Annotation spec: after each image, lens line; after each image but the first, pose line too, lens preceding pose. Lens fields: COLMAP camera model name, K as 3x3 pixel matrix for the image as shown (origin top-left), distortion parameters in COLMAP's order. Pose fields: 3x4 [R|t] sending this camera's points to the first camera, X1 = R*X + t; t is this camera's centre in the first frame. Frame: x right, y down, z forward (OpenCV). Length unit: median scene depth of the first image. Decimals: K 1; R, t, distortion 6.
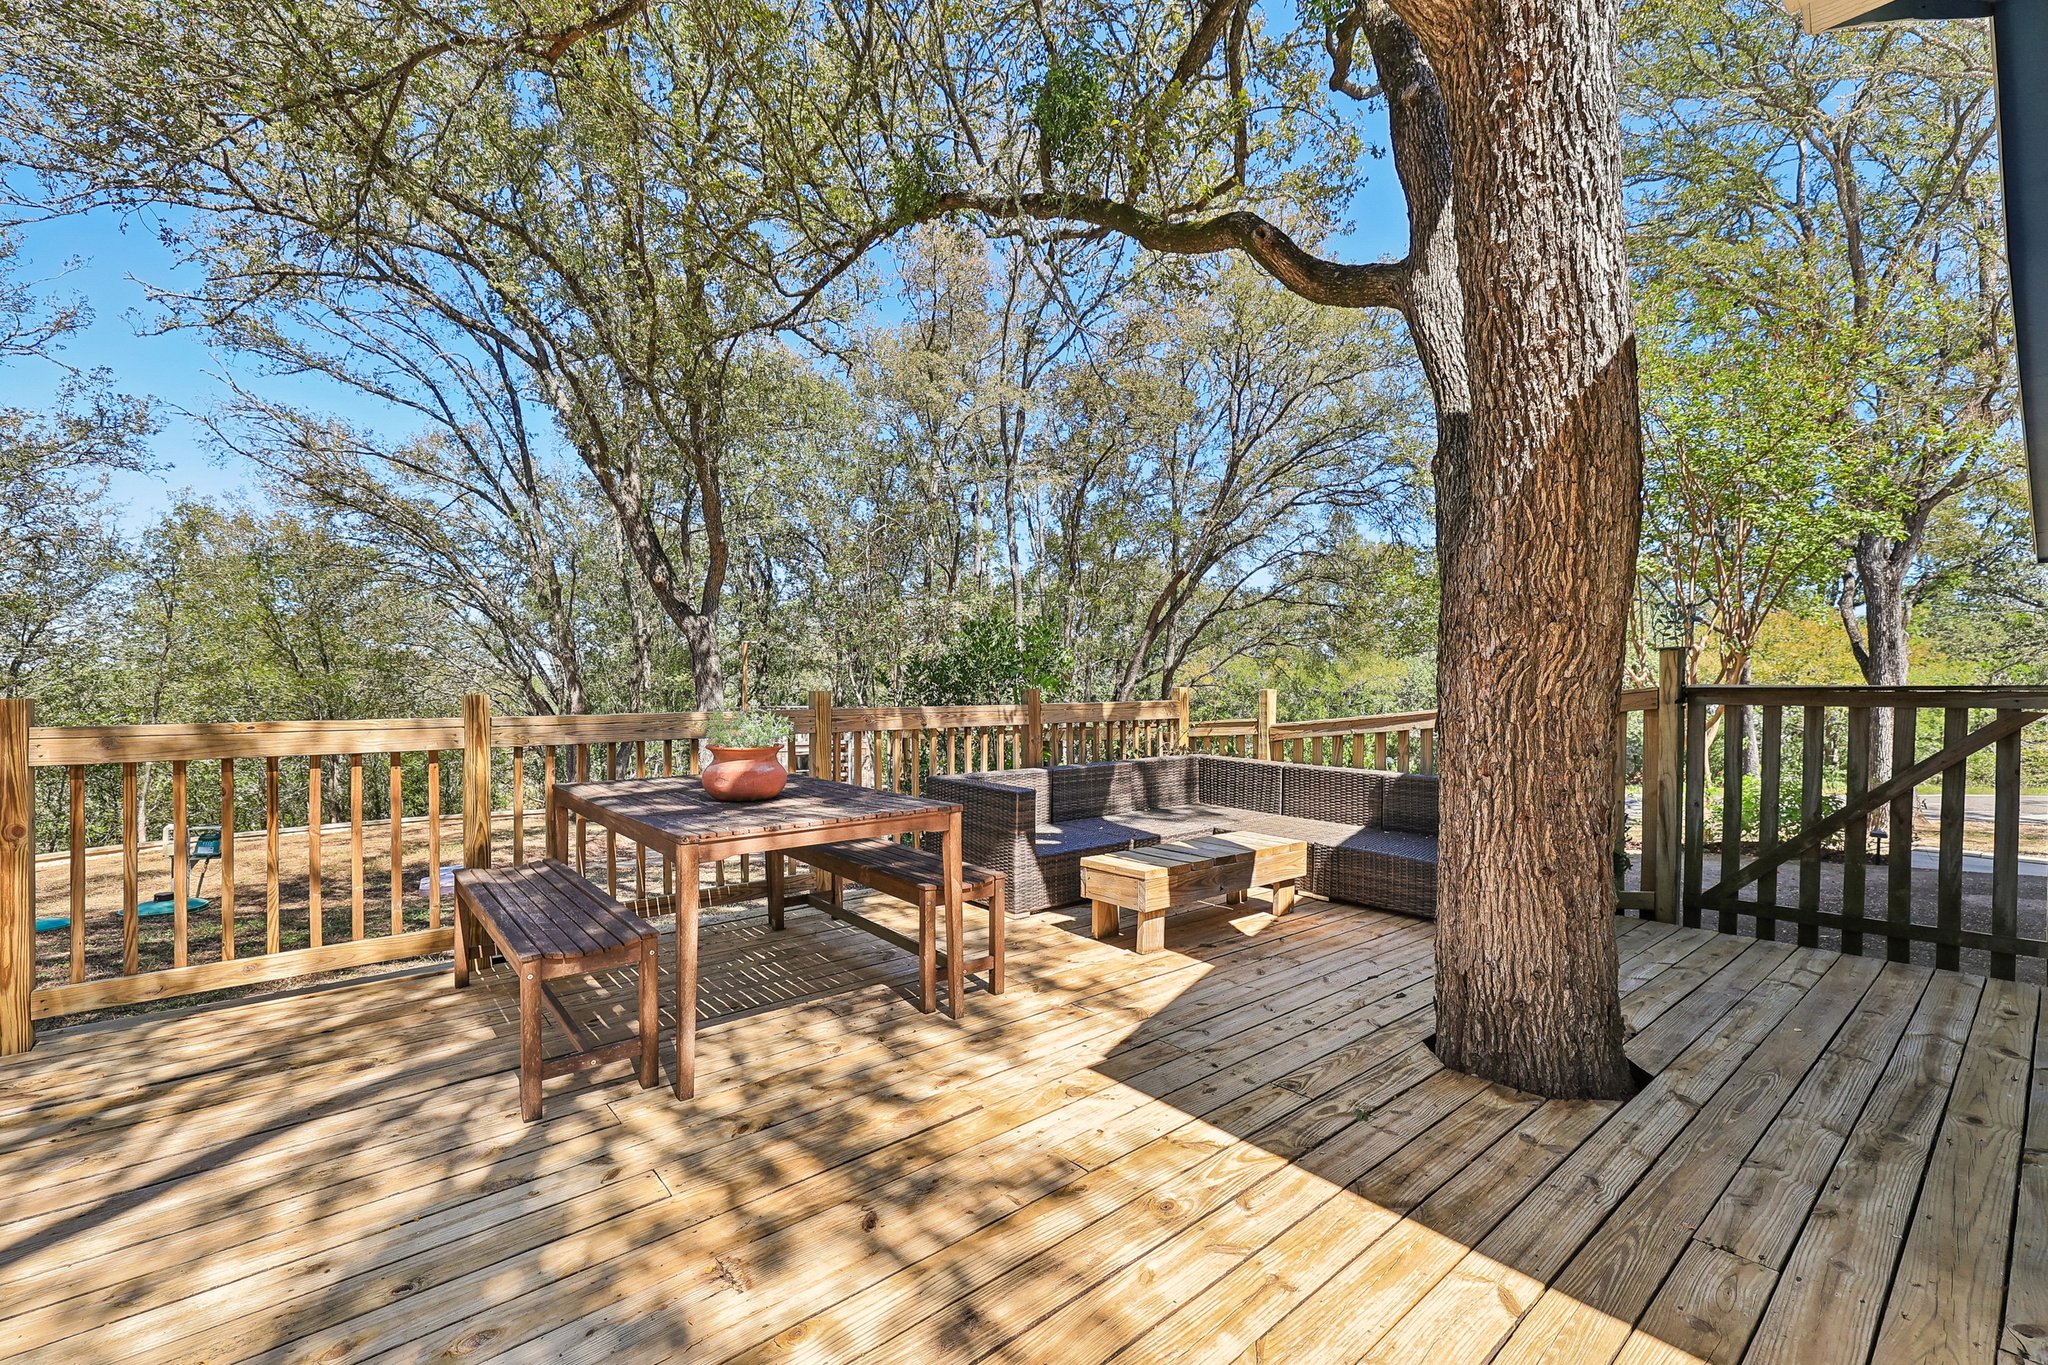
lens RADIAL K [[876.2, 0, 1019.4], [0, 876.2, 678.4], [0, 0, 1]] dist [-0.000353, 0.000277]
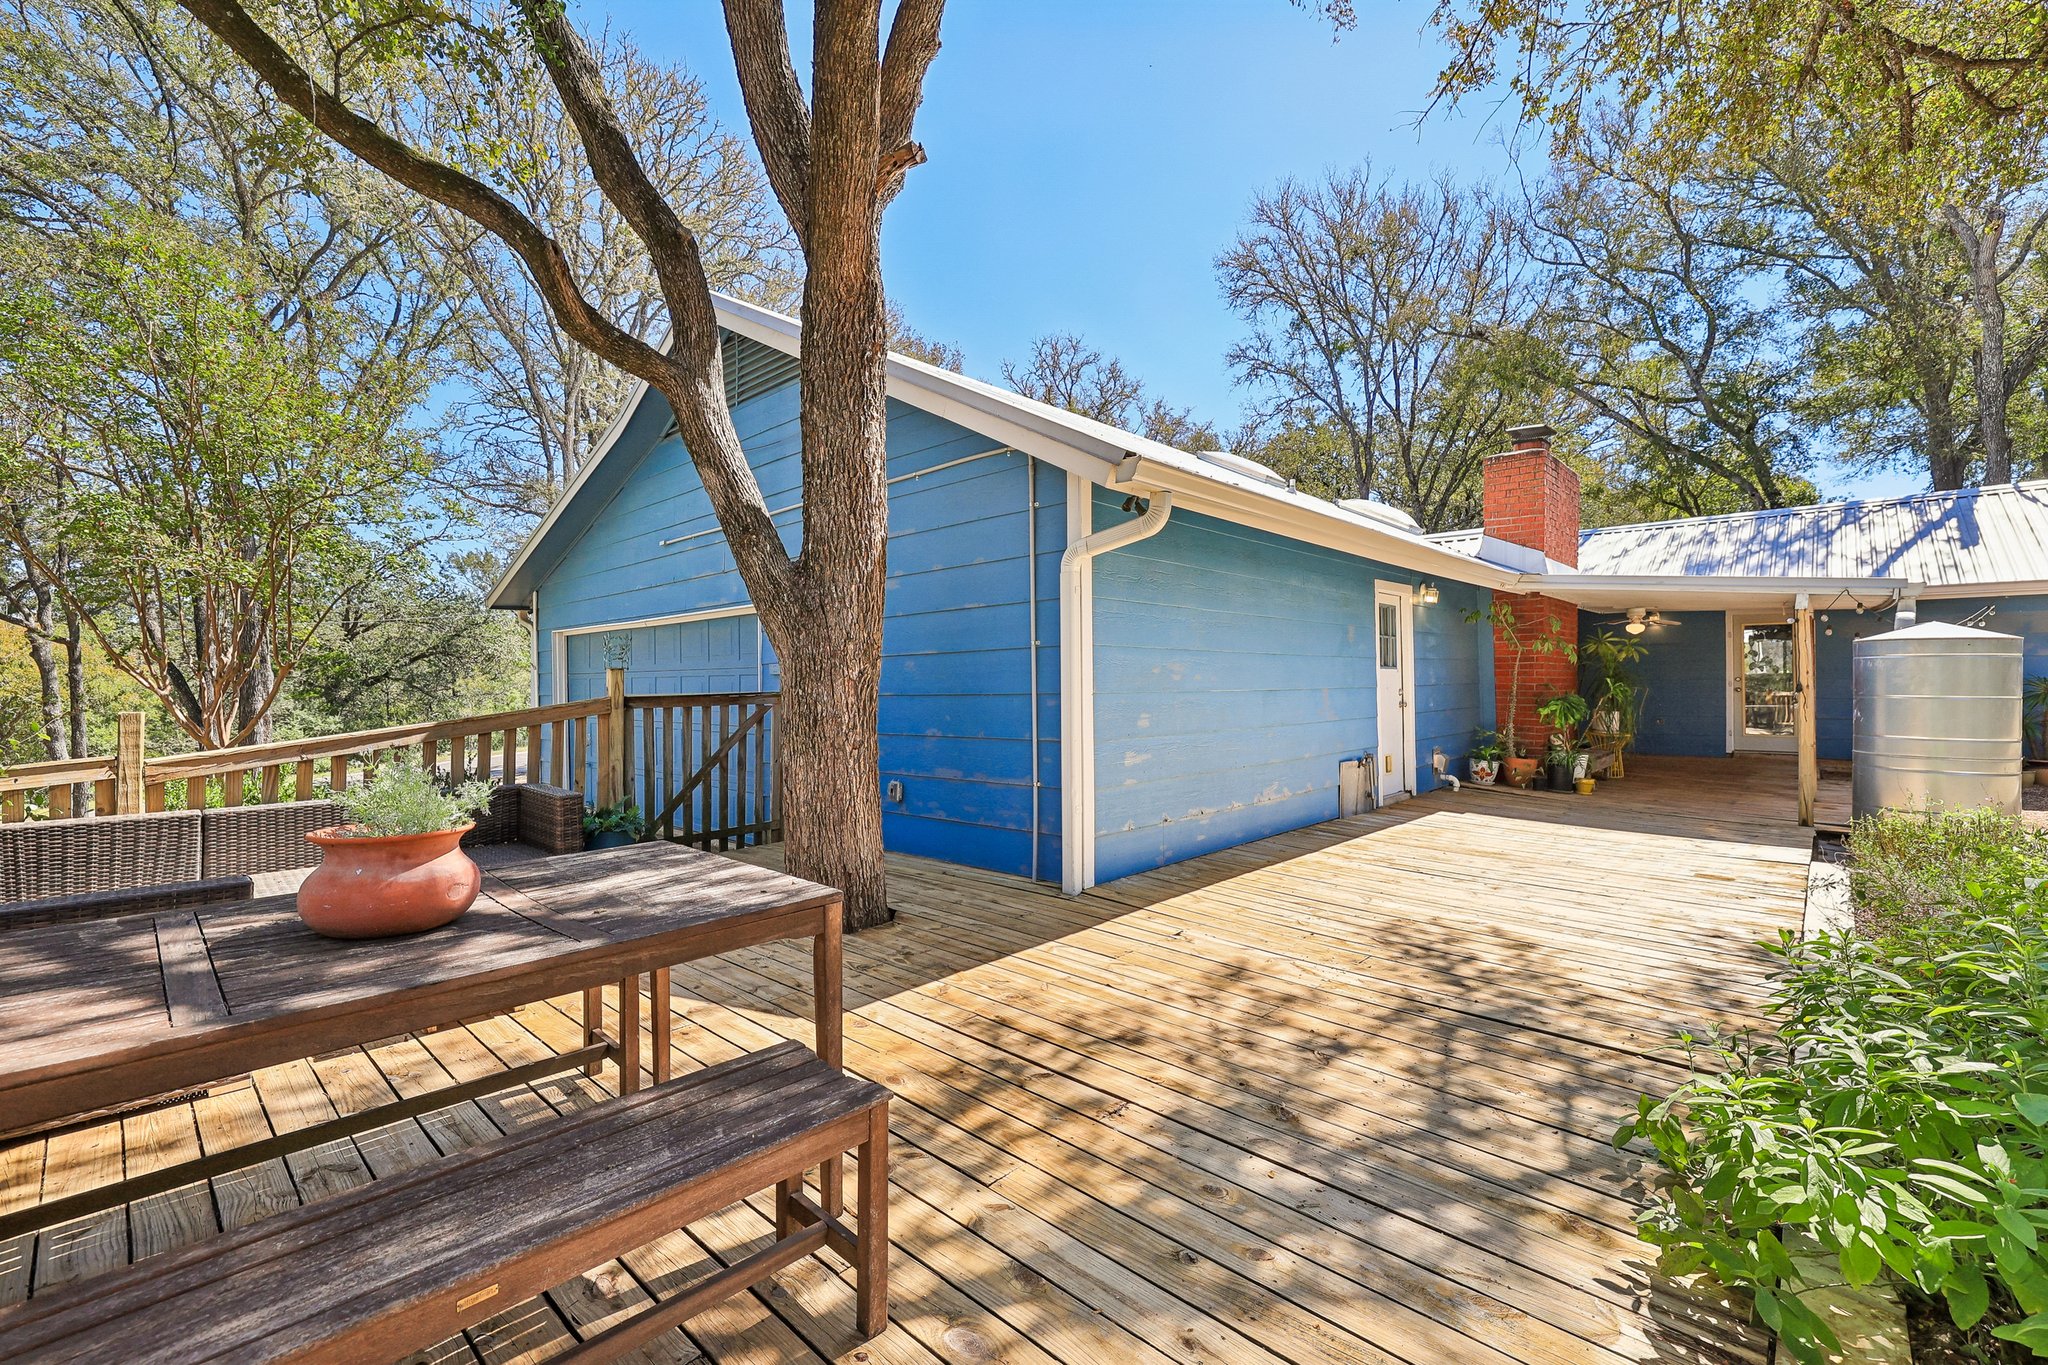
lens RADIAL K [[876.2, 0, 1025.9], [0, 876.2, 683.9], [0, 0, 1]] dist [-0.000353, 0.000277]
pose [[-0.120876, -0.000995, 0.992667, -1.397442], [0.008182, 0.999965, 0.001998, -0.016237], [-0.992634, 0.008363, -0.120863, 1.063624]]
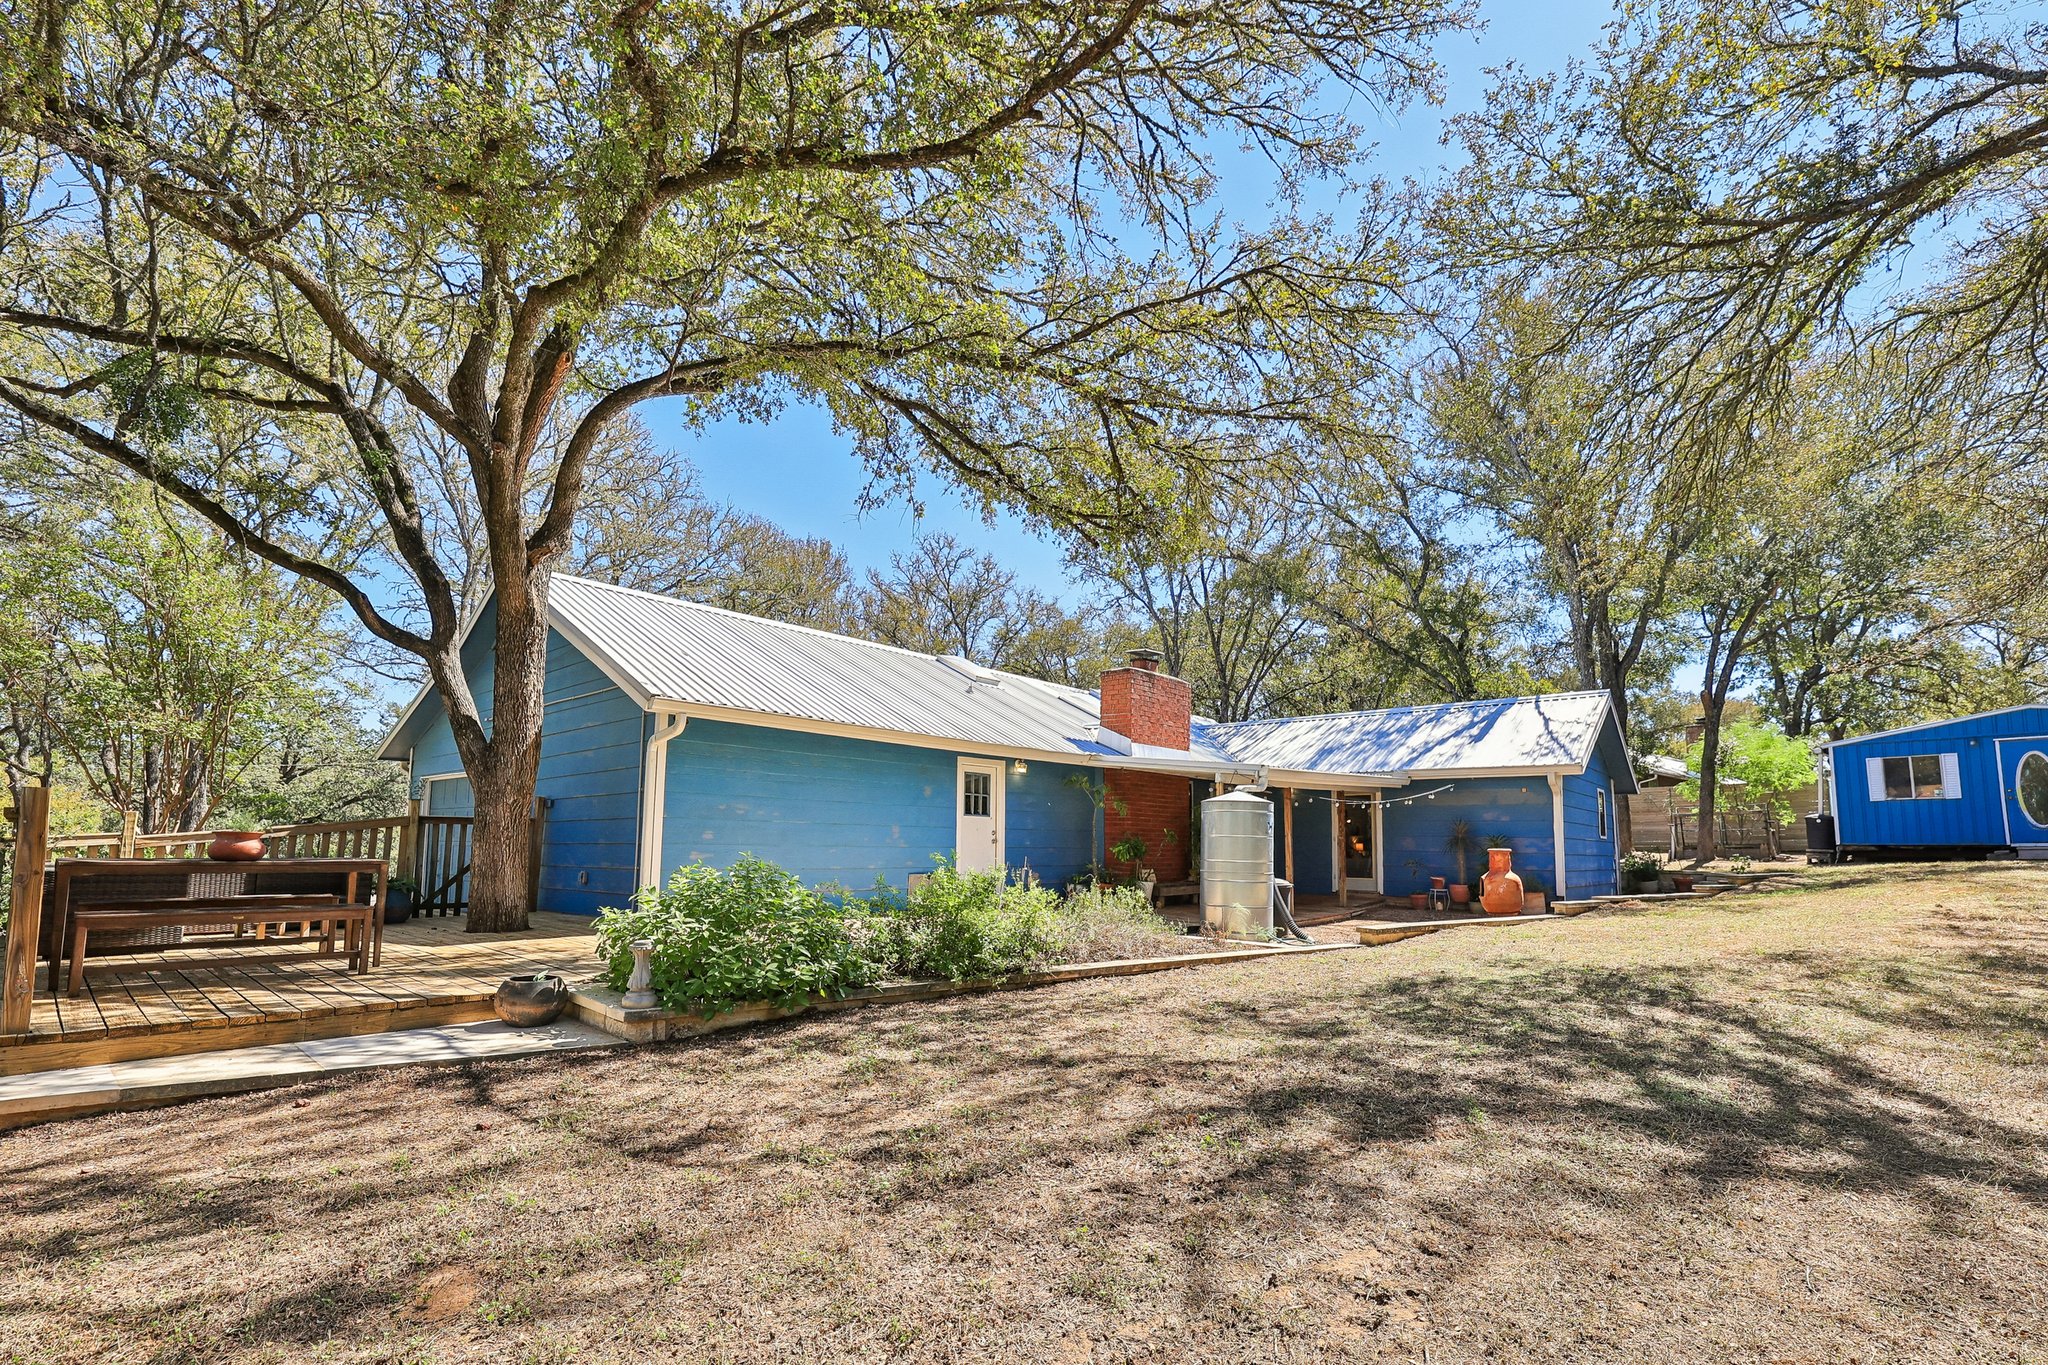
lens RADIAL K [[876.2, 0, 1008.6], [0, 876.2, 769.5], [0, 0, 1]] dist [-0.000353, 0.000277]
pose [[-0.150990, 0.079758, 0.985312, -3.600941], [-0.014455, 0.996455, -0.082875, 0.113699], [-0.988430, -0.026756, -0.149302, -0.417441]]
